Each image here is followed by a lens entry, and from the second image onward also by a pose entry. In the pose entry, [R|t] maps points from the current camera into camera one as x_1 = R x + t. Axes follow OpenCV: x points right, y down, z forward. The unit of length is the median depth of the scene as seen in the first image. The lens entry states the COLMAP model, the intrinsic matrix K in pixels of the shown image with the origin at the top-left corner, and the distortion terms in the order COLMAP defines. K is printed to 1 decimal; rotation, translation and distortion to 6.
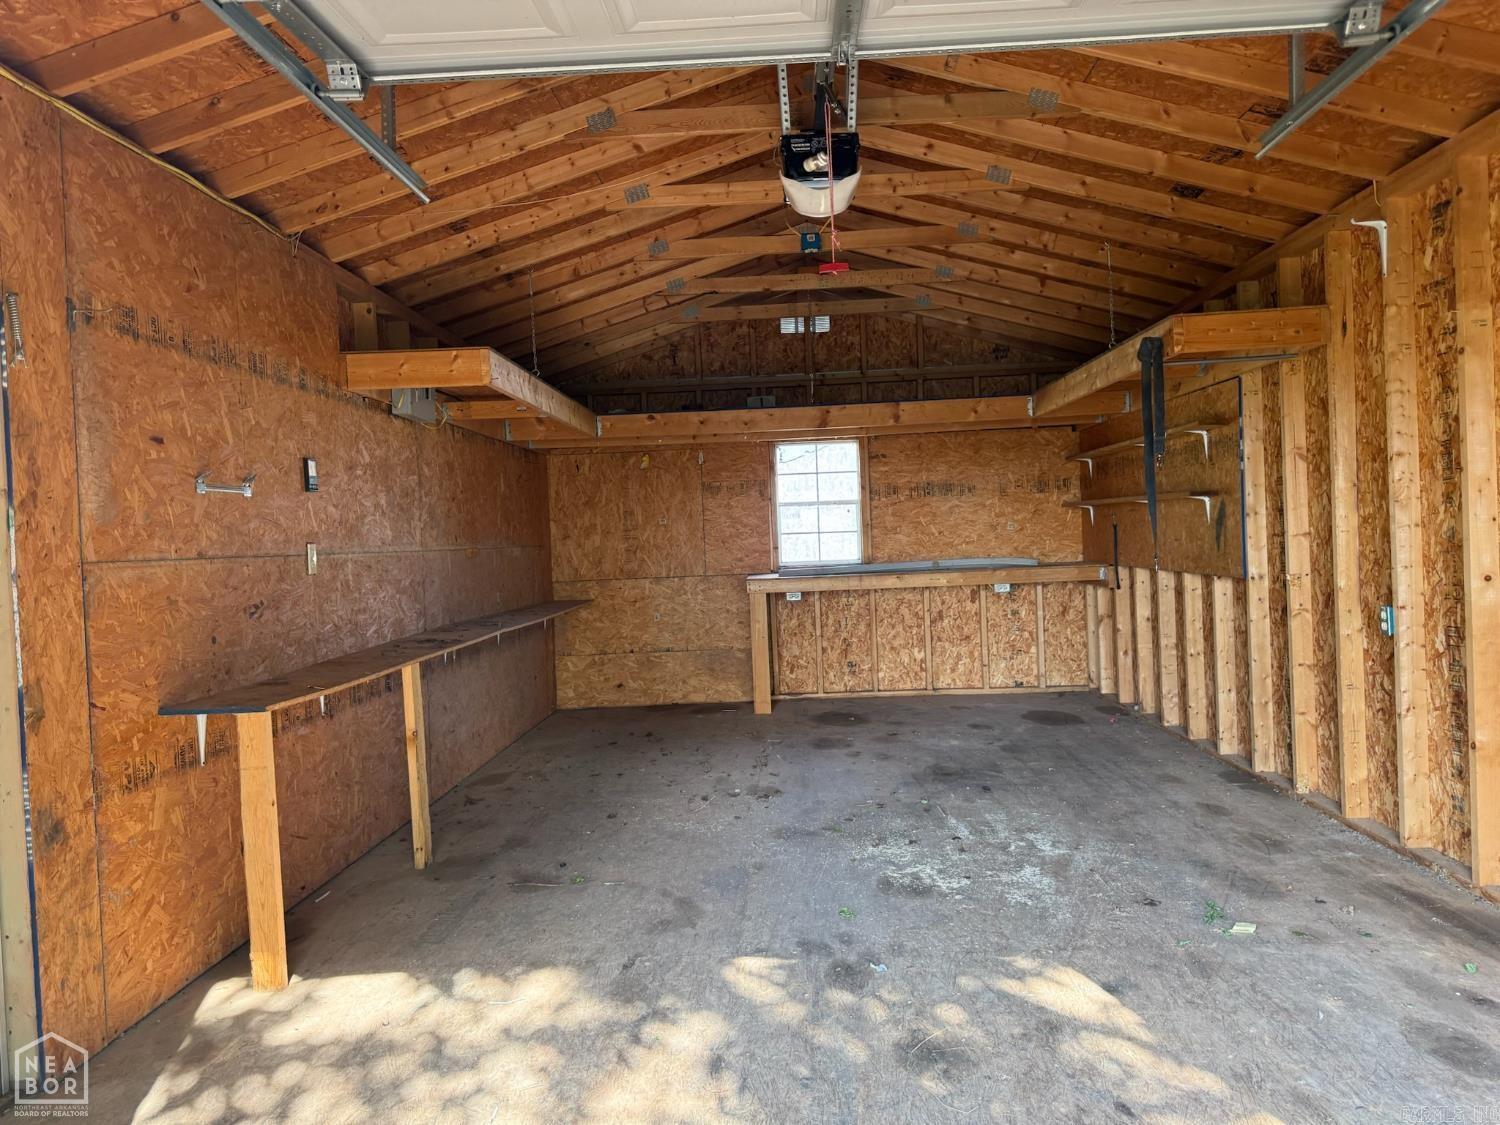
lens RADIAL K [[1055.1, 0, 780.9], [0, 1055.1, 559.7], [0, 0, 1]] dist [0.133825, -0.147071]
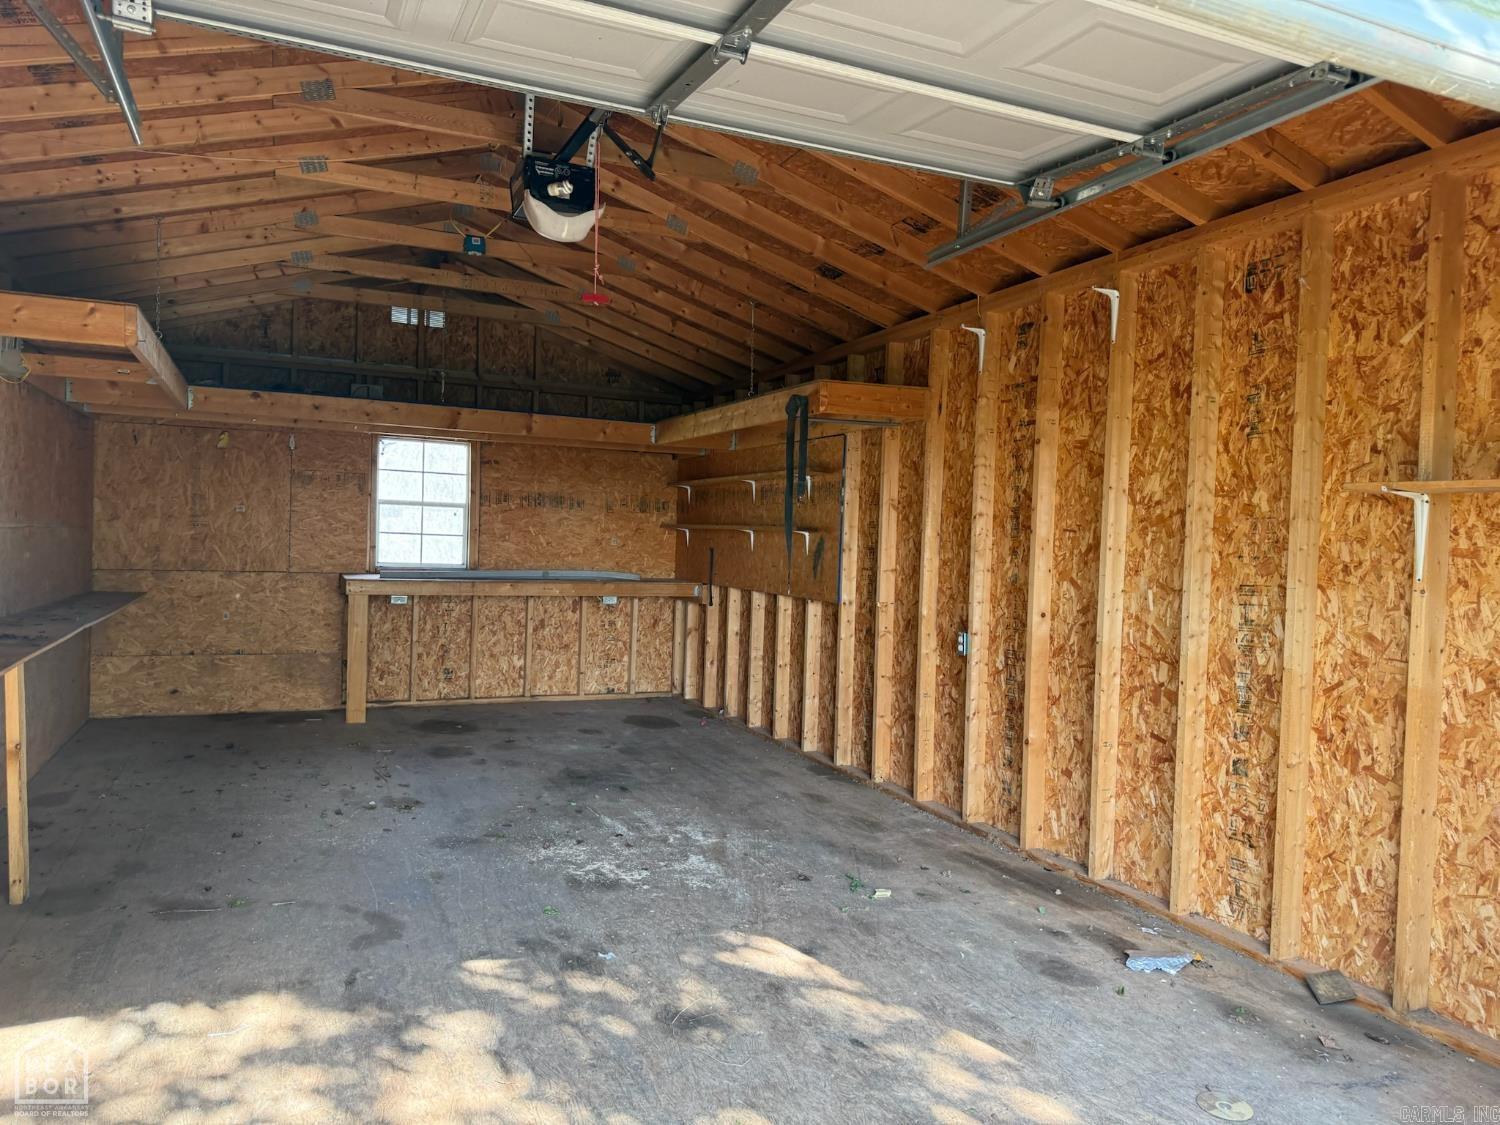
lens RADIAL K [[1050.0, 0, 745.4], [0, 1050.0, 572.3], [0, 0, 1]] dist [0.184824, -0.229291]
pose [[0.908199, 0.056942, 0.414648, -0.171419], [-0.059569, 0.998202, -0.006608, -0.003705], [-0.414278, -0.018699, 0.909958, -0.021007]]
